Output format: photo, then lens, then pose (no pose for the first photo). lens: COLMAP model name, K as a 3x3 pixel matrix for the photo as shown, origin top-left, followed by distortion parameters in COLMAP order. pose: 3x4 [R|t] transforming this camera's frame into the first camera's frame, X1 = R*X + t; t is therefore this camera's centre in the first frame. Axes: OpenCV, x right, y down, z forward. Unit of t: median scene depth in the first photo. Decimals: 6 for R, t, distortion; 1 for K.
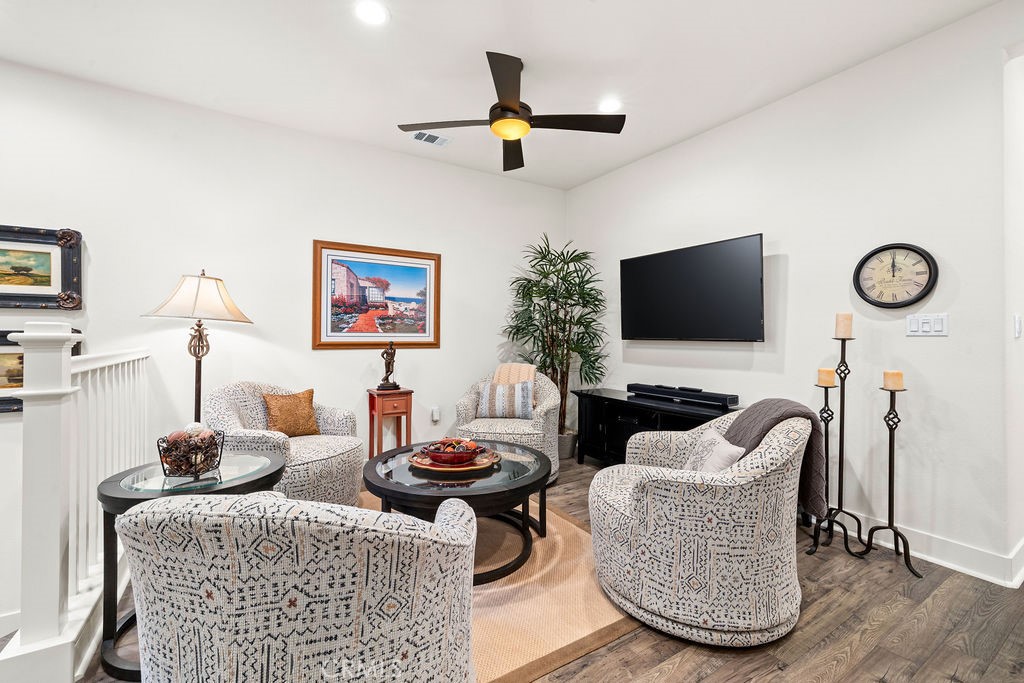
lens RADIAL K [[428.5, 0, 508.3], [0, 428.5, 335.4], [0, 0, 1]] dist [0.001223, 0.000123]
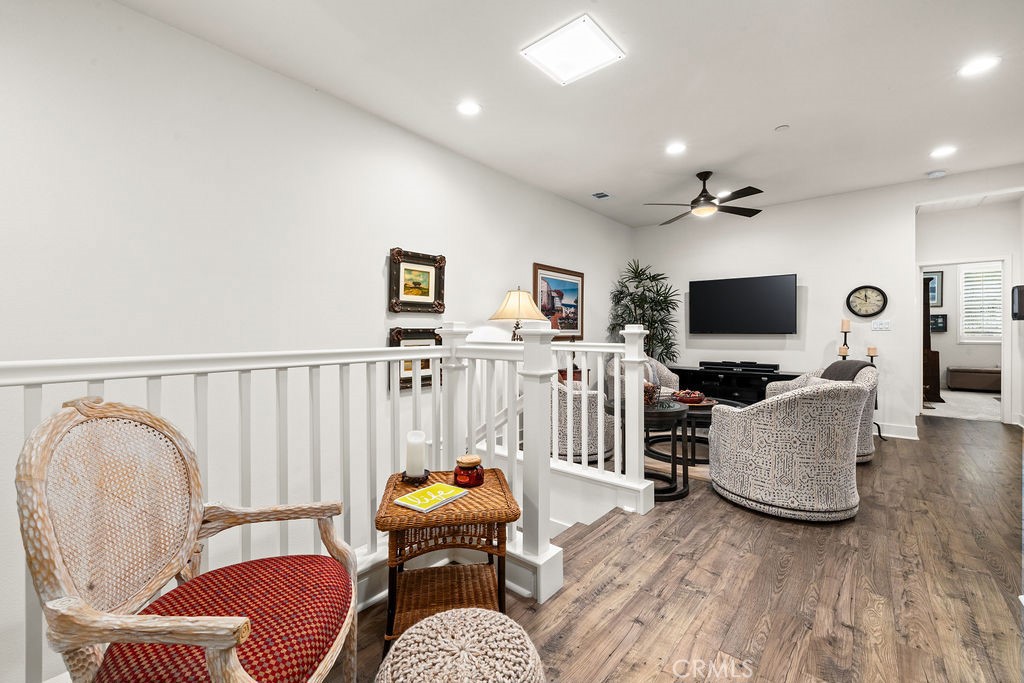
lens RADIAL K [[428.5, 0, 508.3], [0, 428.5, 335.4], [0, 0, 1]] dist [0.001223, 0.000123]
pose [[0.950210, -0.006973, 0.311533, -0.962719], [0.003907, 0.999938, 0.010463, -0.002100], [-0.311587, -0.008725, 0.950178, -0.294005]]
